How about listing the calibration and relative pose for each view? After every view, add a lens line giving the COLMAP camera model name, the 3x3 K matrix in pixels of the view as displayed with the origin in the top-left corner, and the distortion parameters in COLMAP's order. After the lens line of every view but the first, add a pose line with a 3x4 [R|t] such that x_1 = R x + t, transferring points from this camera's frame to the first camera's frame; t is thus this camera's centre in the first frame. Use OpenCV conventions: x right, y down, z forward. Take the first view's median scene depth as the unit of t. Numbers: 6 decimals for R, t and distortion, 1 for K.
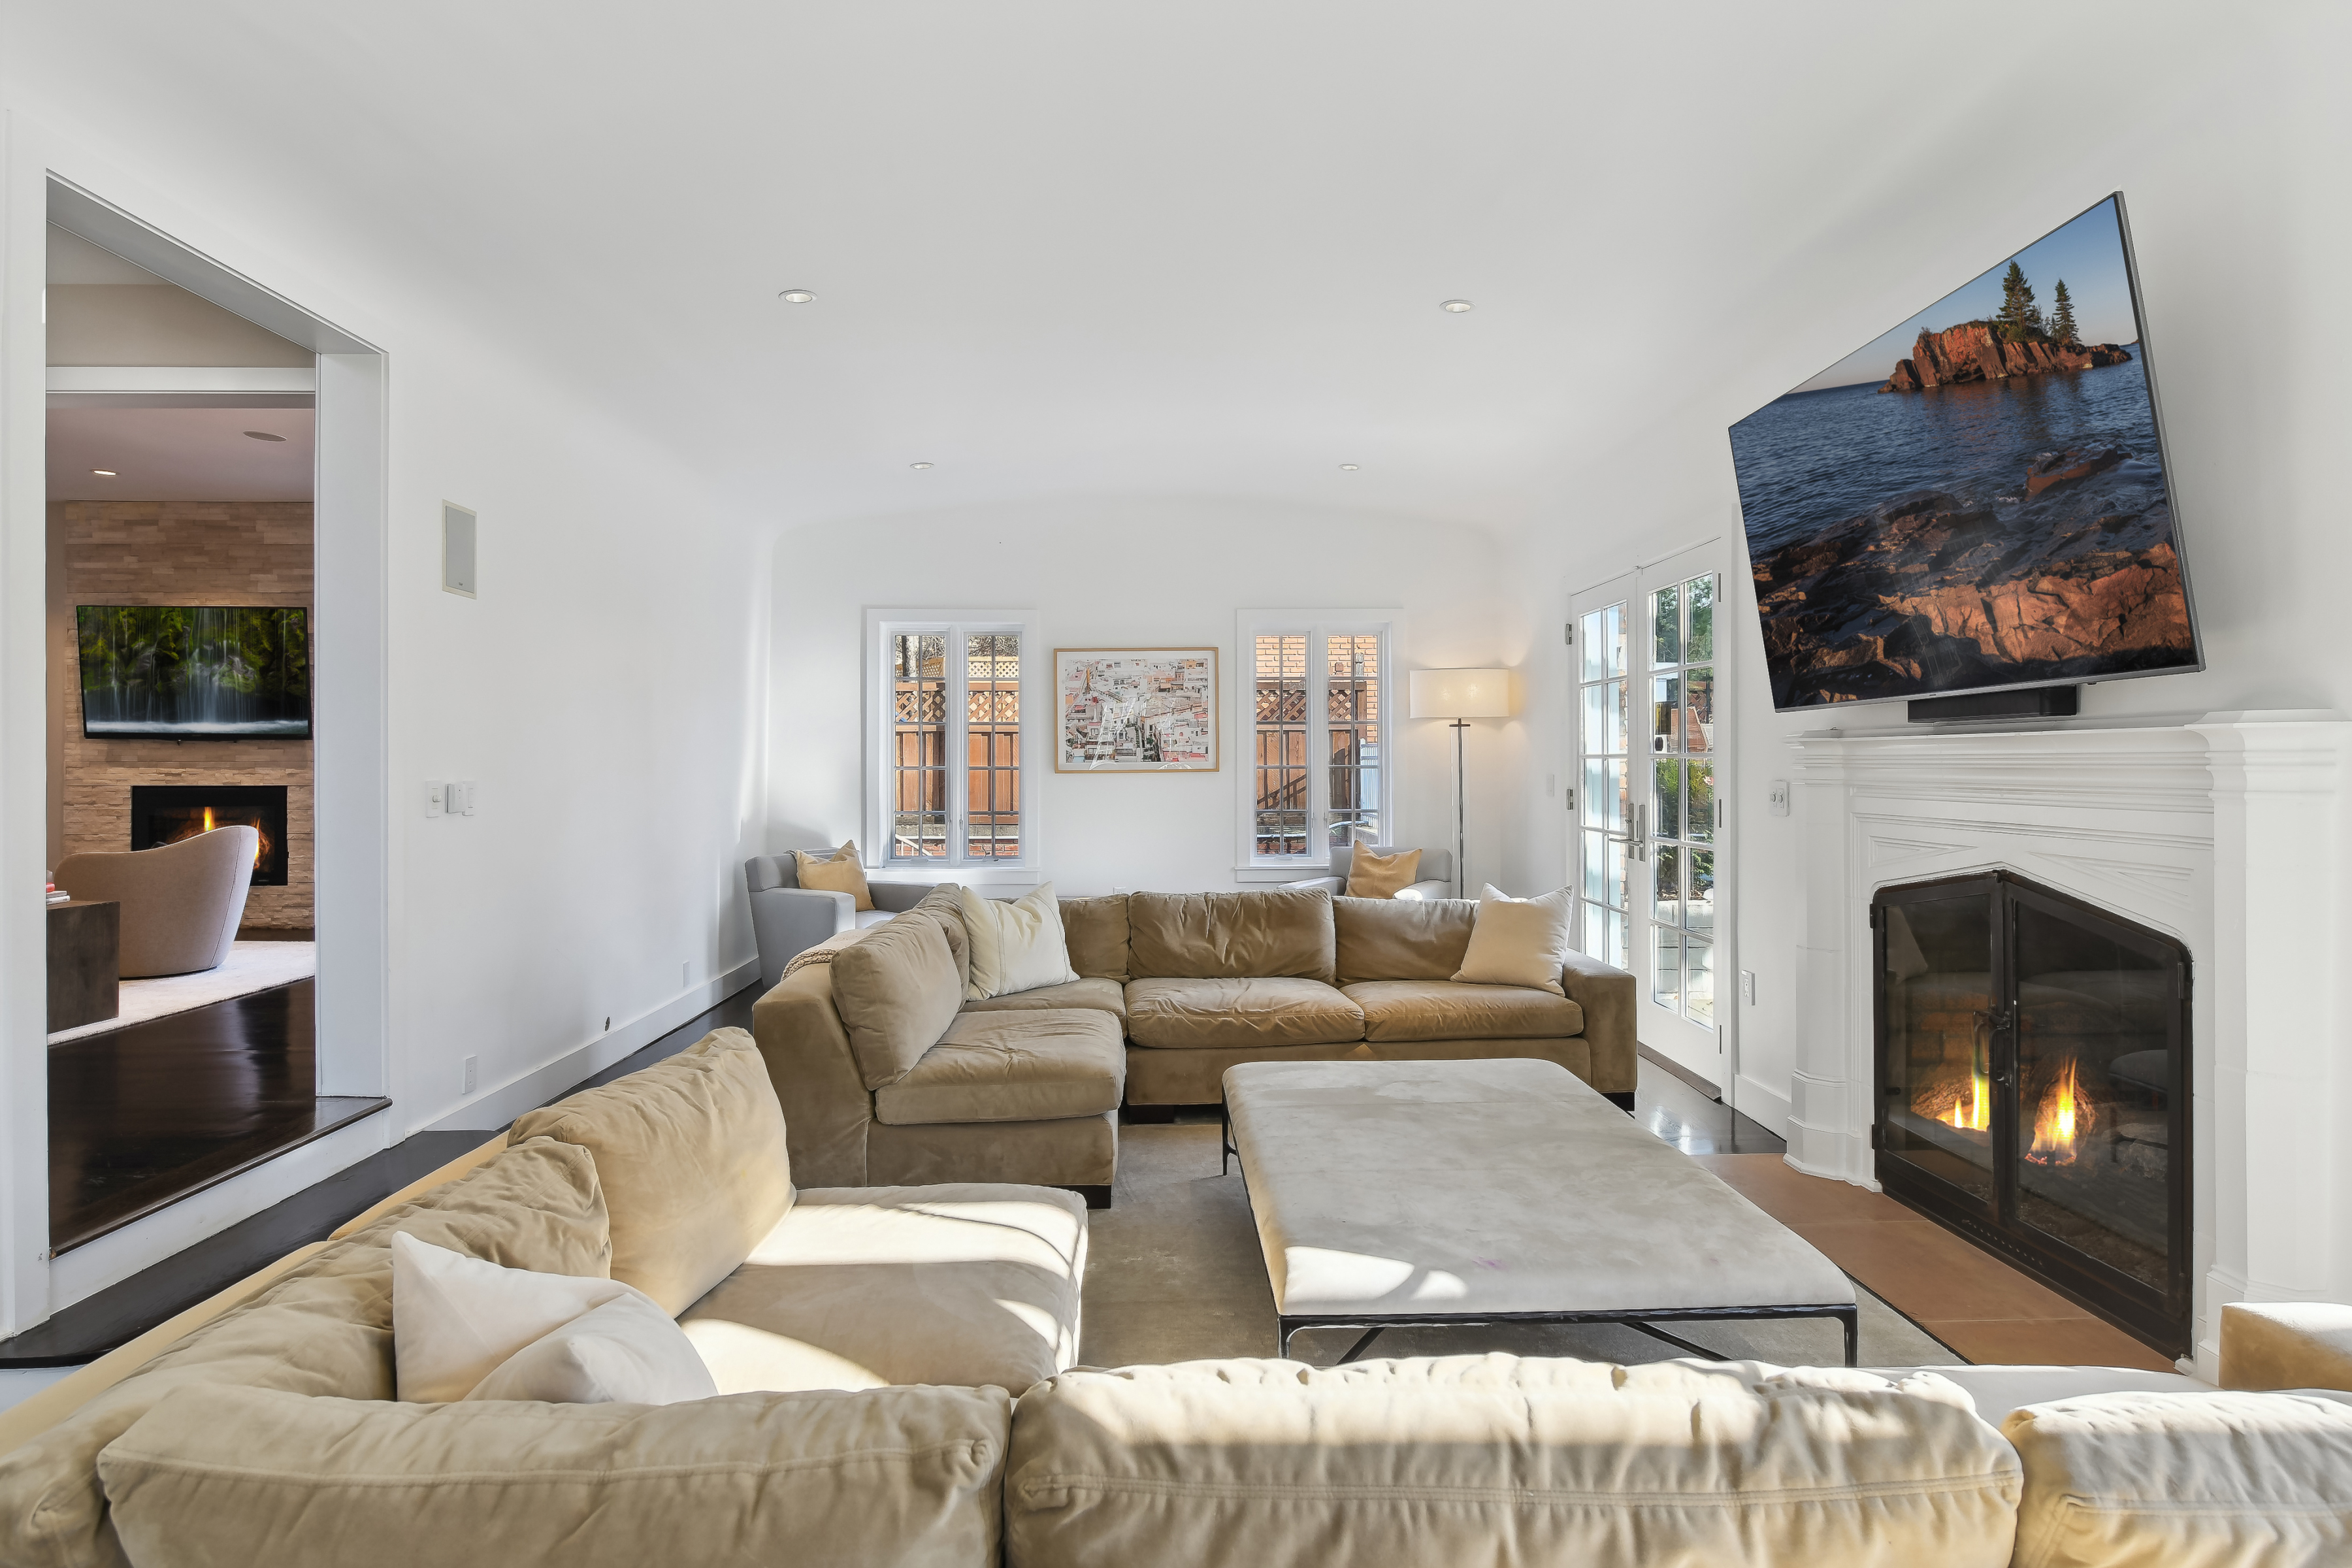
lens RADIAL K [[1242.0, 0, 1175.3], [0, 1242.0, 772.1], [0, 0, 1]] dist [0.000976, -0.015127]
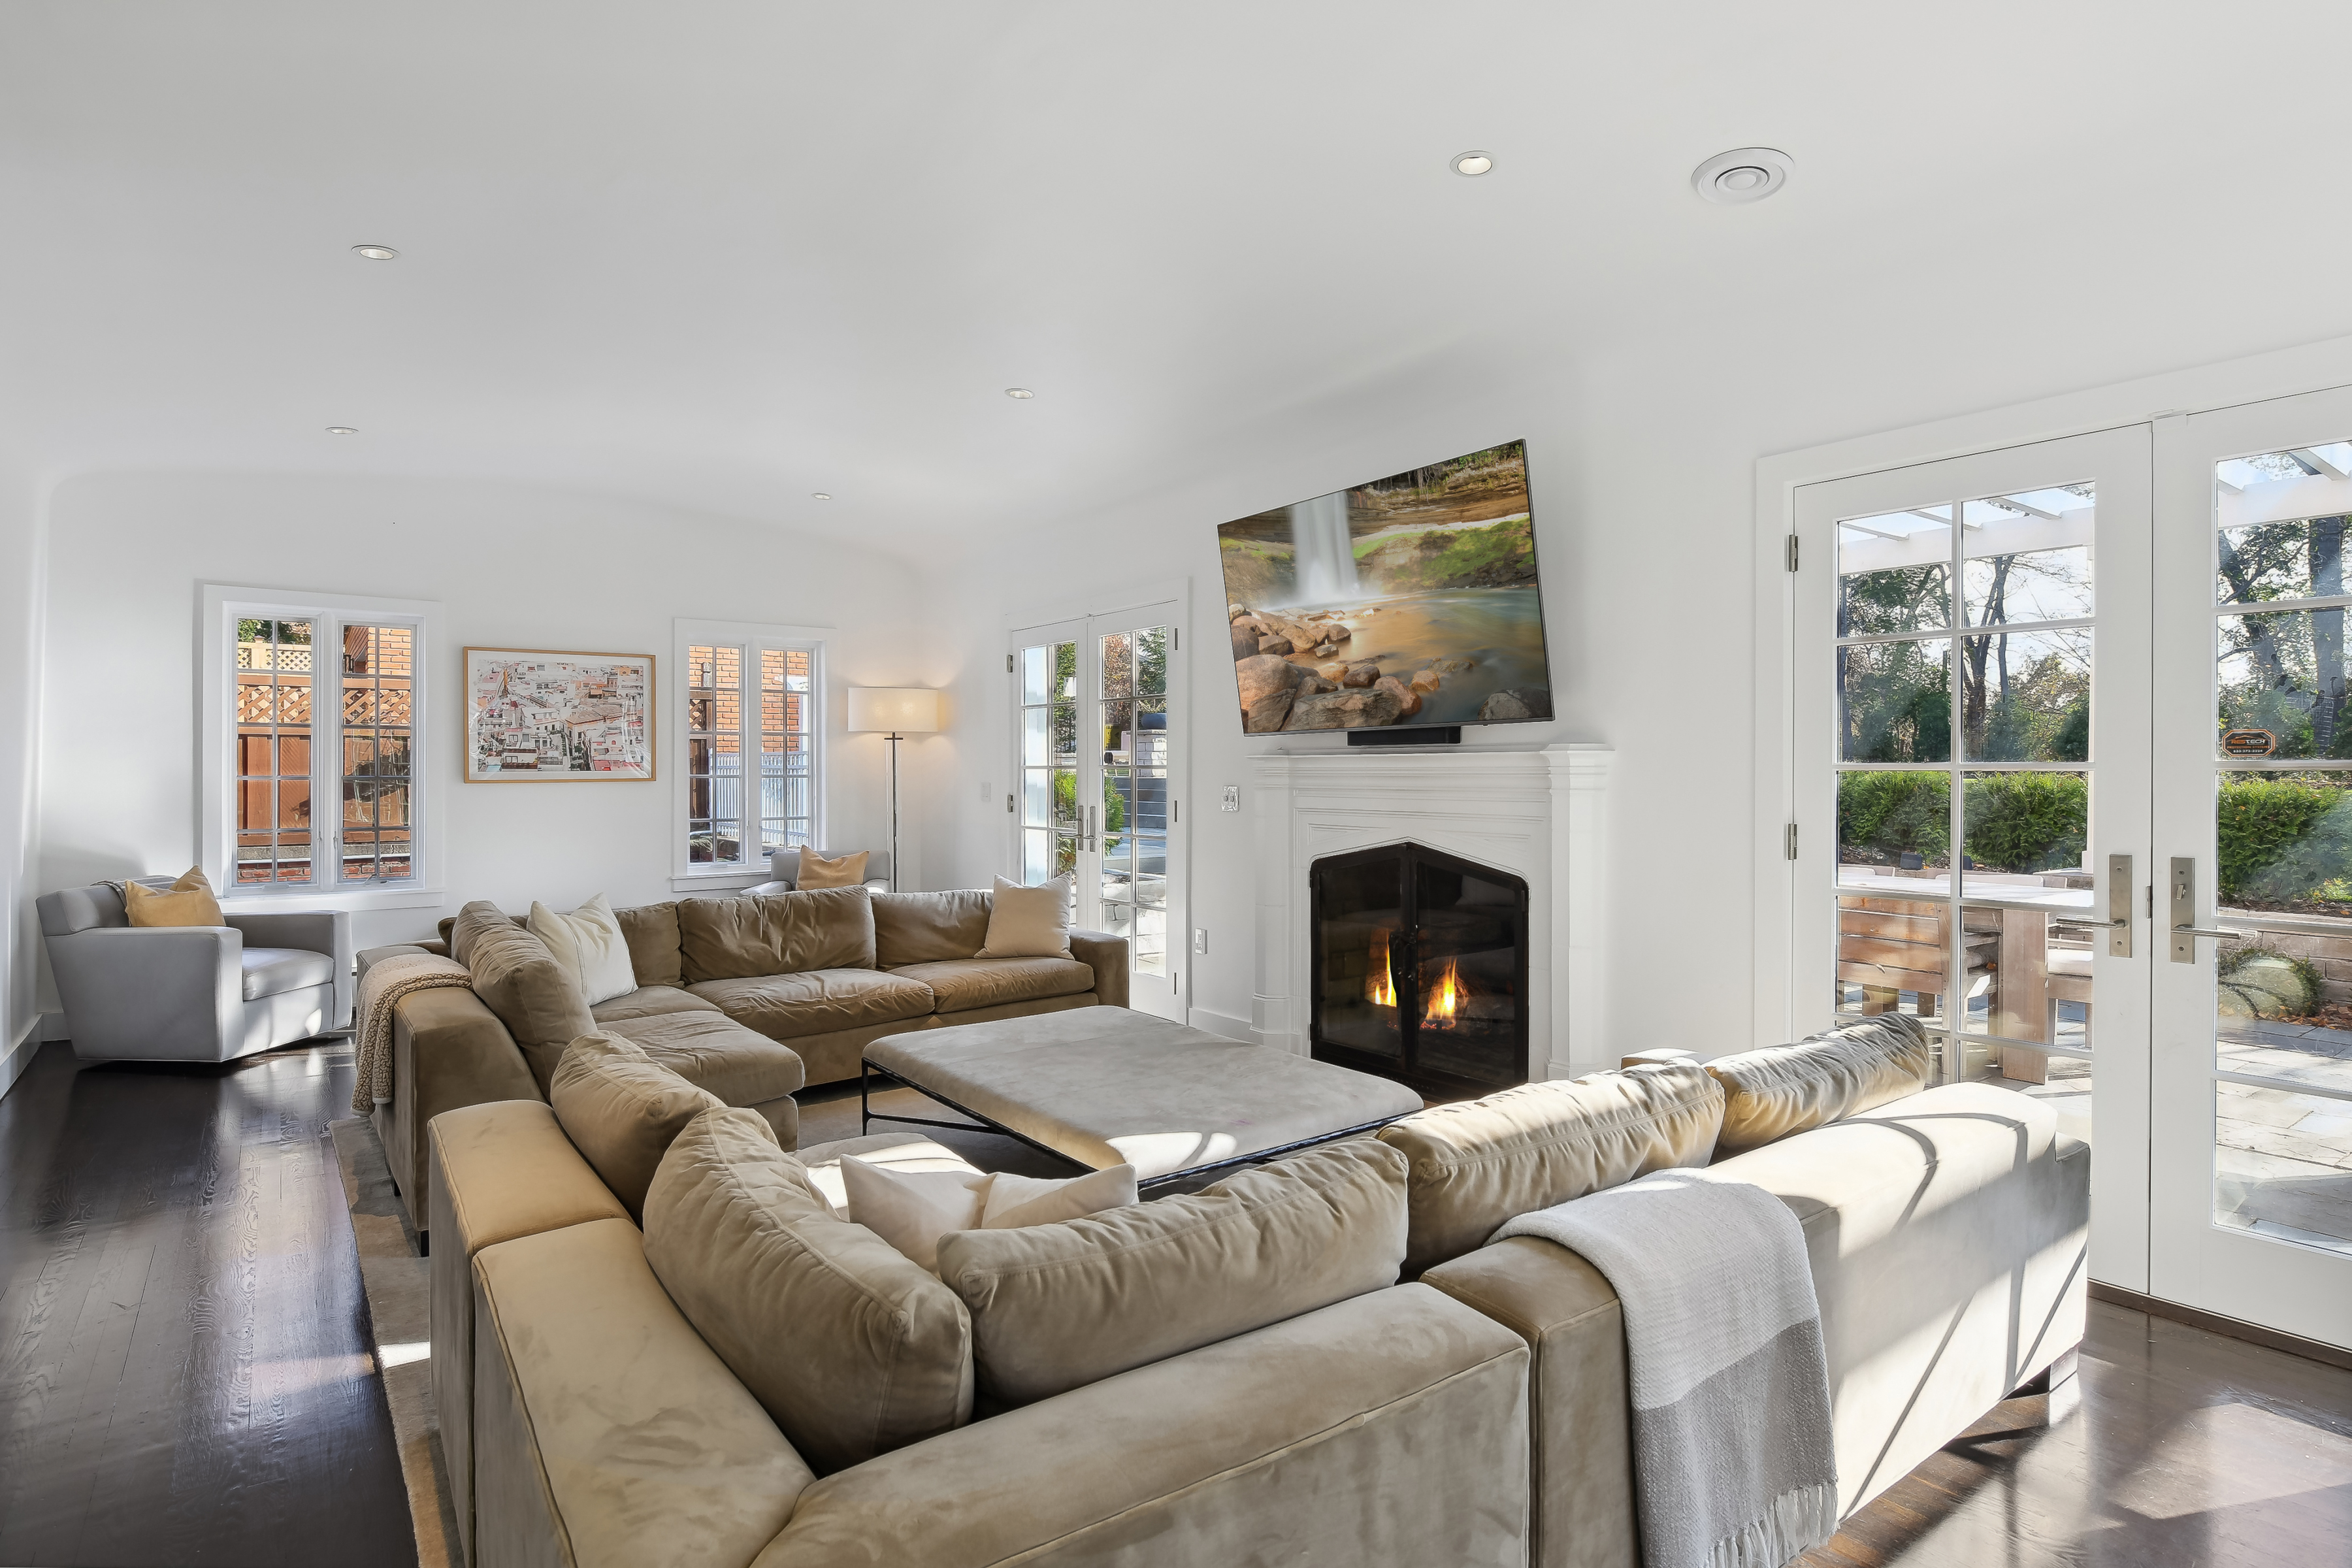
lens RADIAL K [[1220.8, 0, 1176.0], [0, 1220.8, 784.0], [0, 0, 1]] dist [-0.003356, -0.000605]
pose [[0.813097, -0.003572, 0.582117, -0.289475], [0.002613, 0.999993, 0.002486, 0.001053], [-0.582122, -0.000500, 0.813101, -0.046652]]
